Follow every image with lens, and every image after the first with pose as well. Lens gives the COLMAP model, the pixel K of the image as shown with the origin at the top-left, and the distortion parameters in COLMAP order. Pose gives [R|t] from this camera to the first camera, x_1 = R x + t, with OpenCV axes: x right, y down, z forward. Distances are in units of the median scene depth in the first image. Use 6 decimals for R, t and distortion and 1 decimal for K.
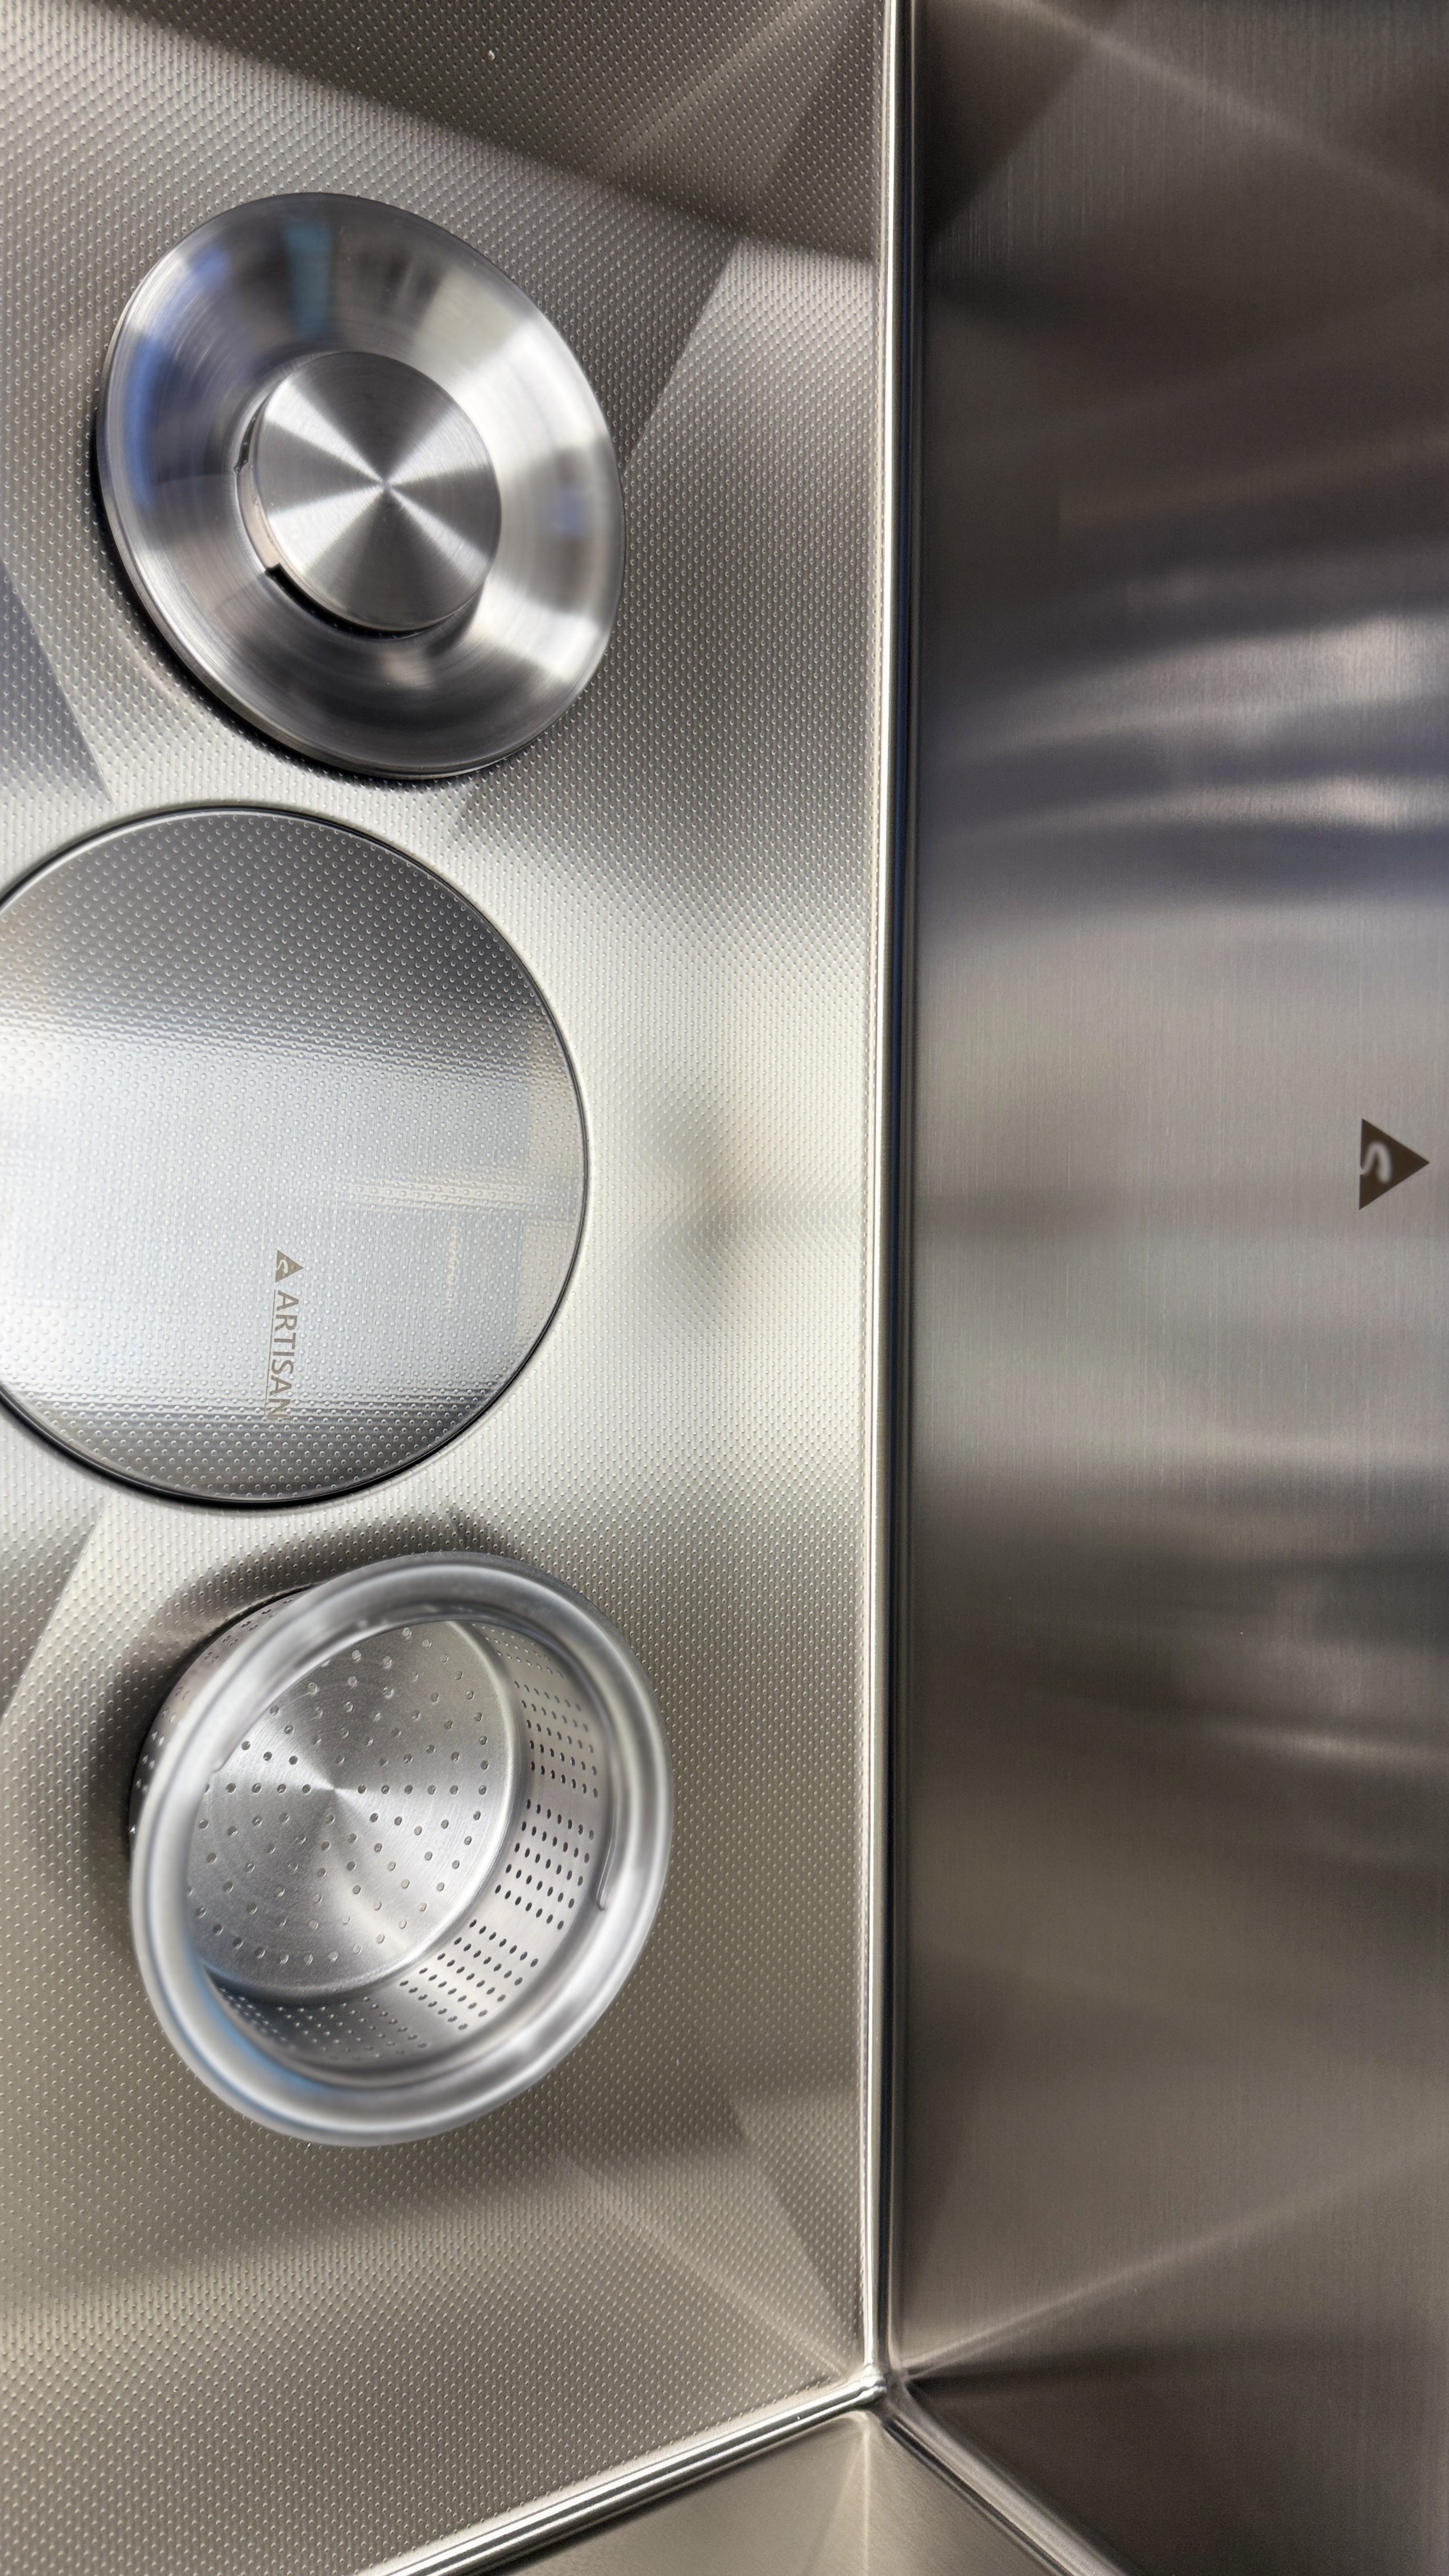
lens RADIAL K [[1825.8, 0, 721.8], [0, 1825.8, 1288.6], [0, 0, 1]] dist [0.001652, -0.016370]
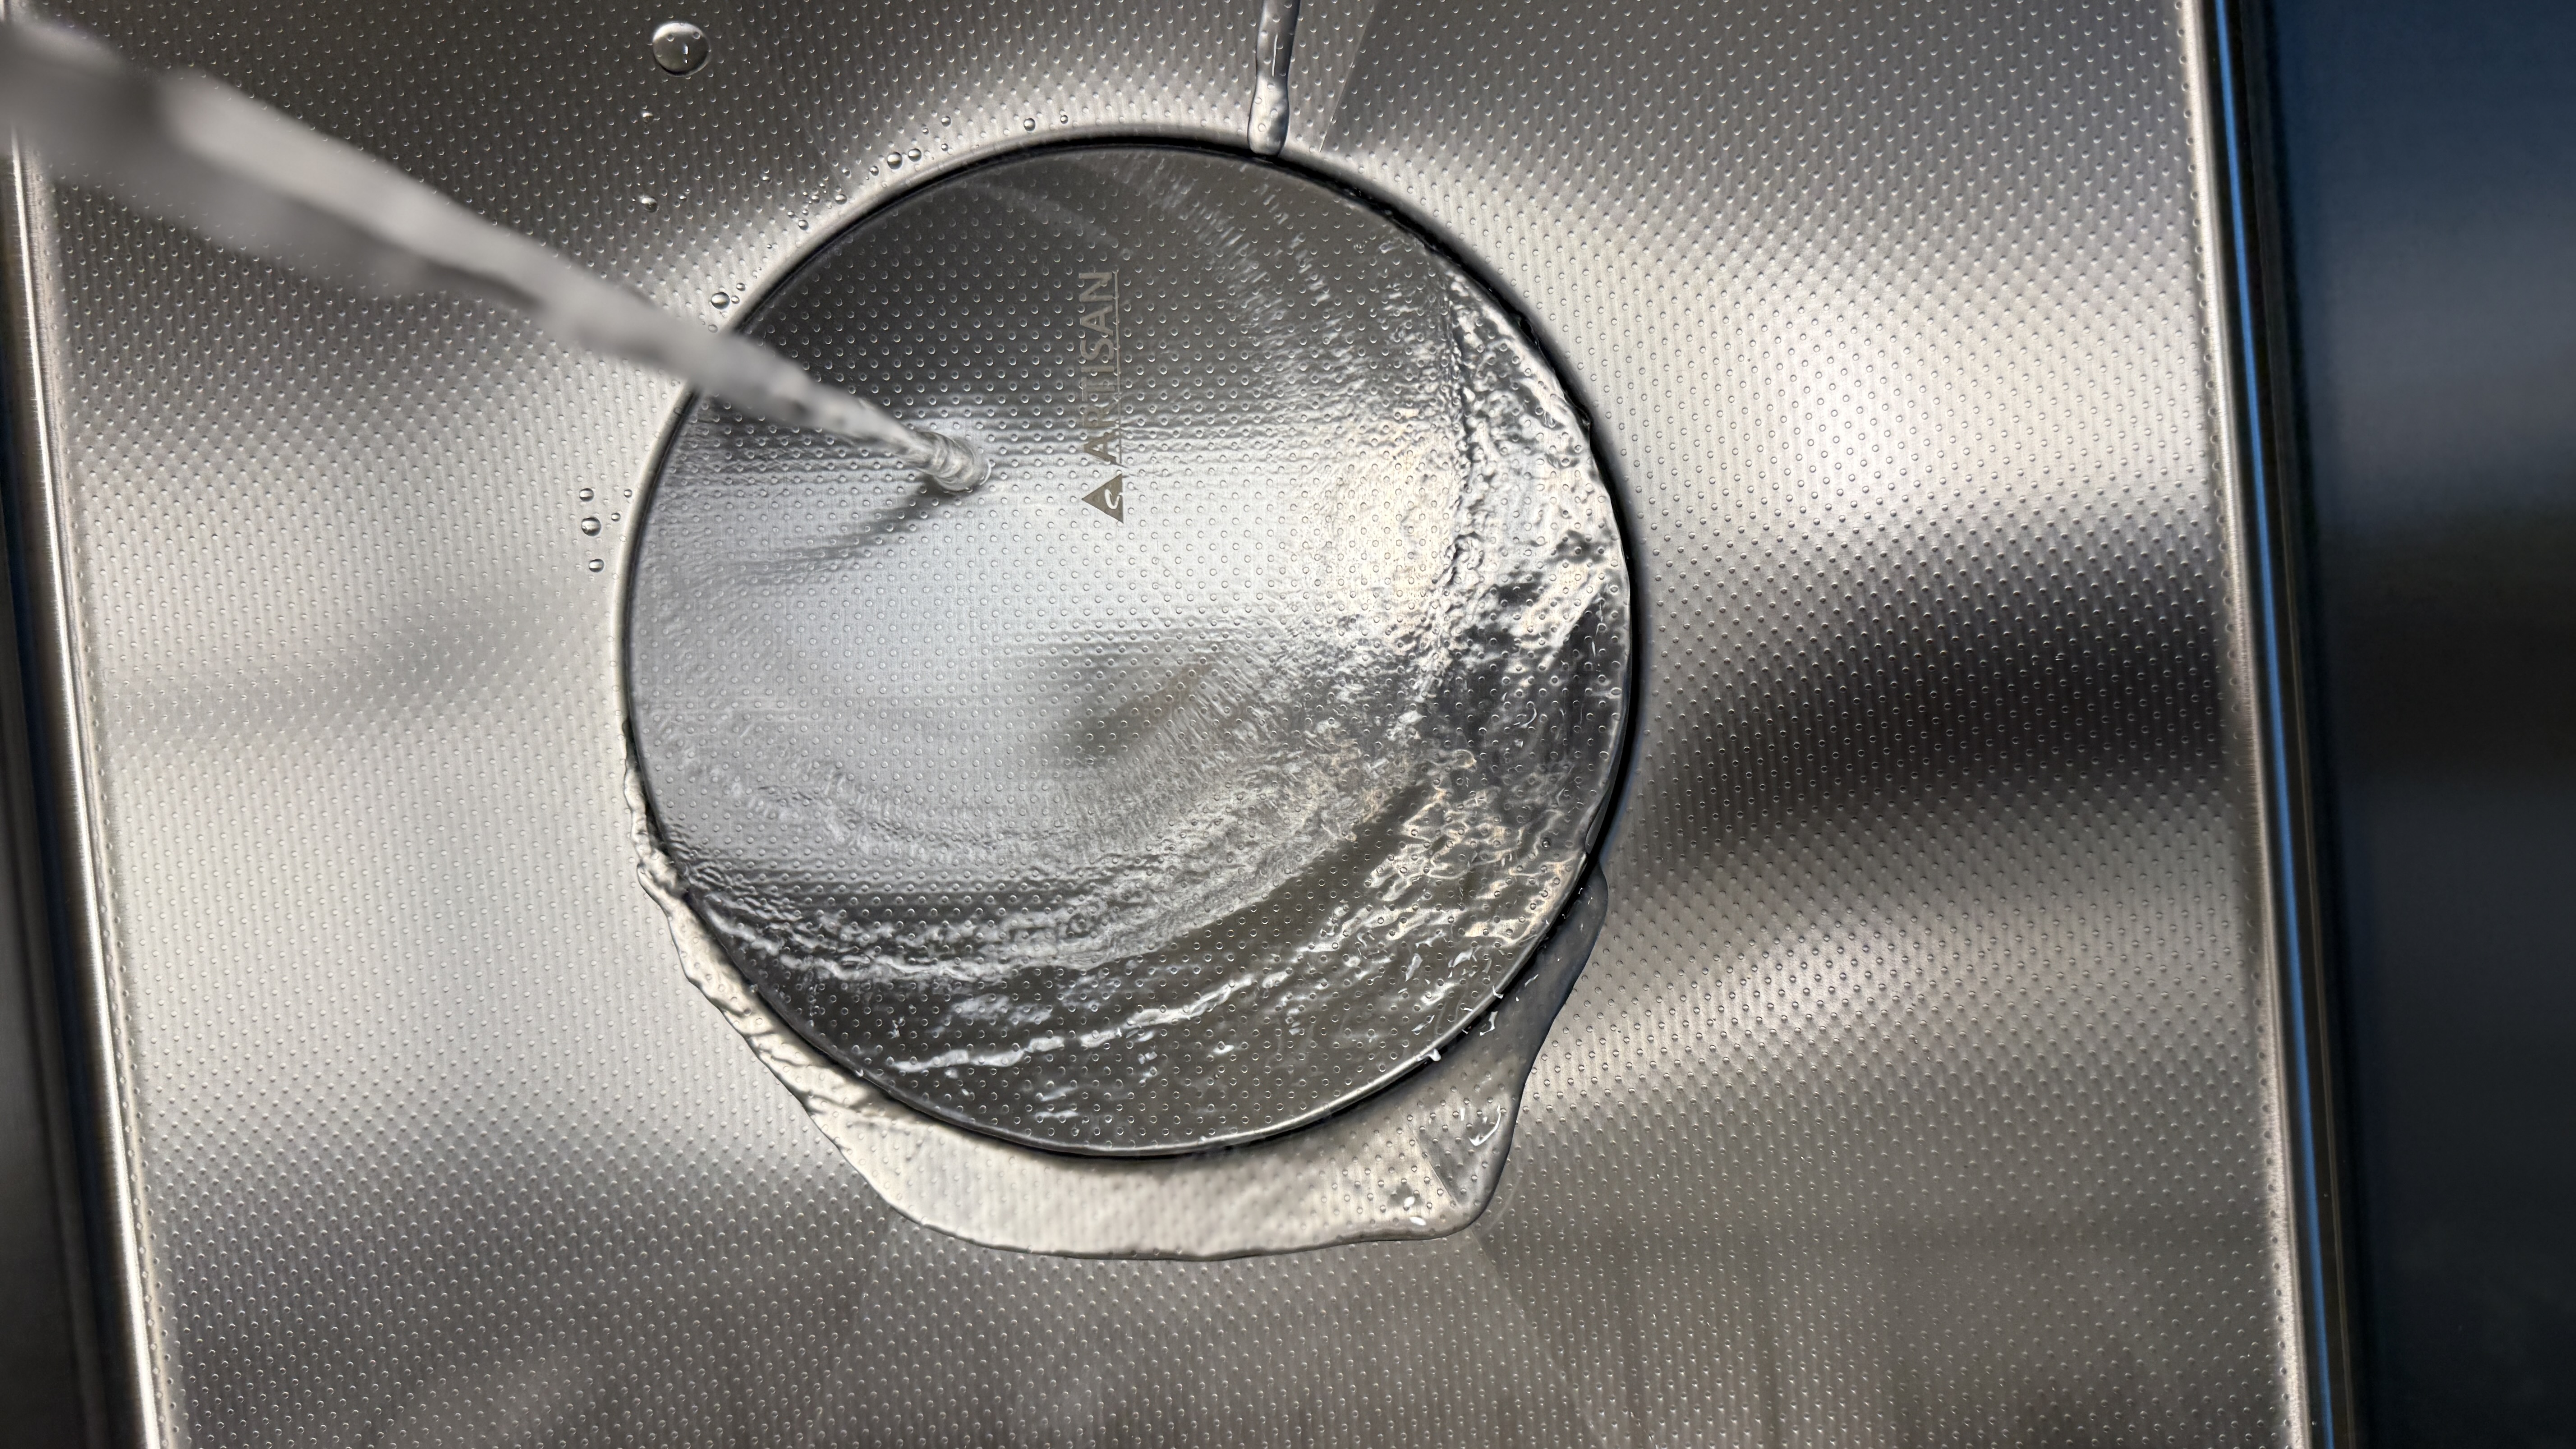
lens RADIAL K [[1825.8, 0, 1293.0], [0, 1825.8, 736.2], [0, 0, 1]] dist [0.001652, -0.016370]
pose [[-0.872297, 0.102671, -0.478076, 0.026680], [-0.082076, -0.994579, -0.063841, -0.054209], [-0.482039, -0.016450, 0.875995, 0.337279]]
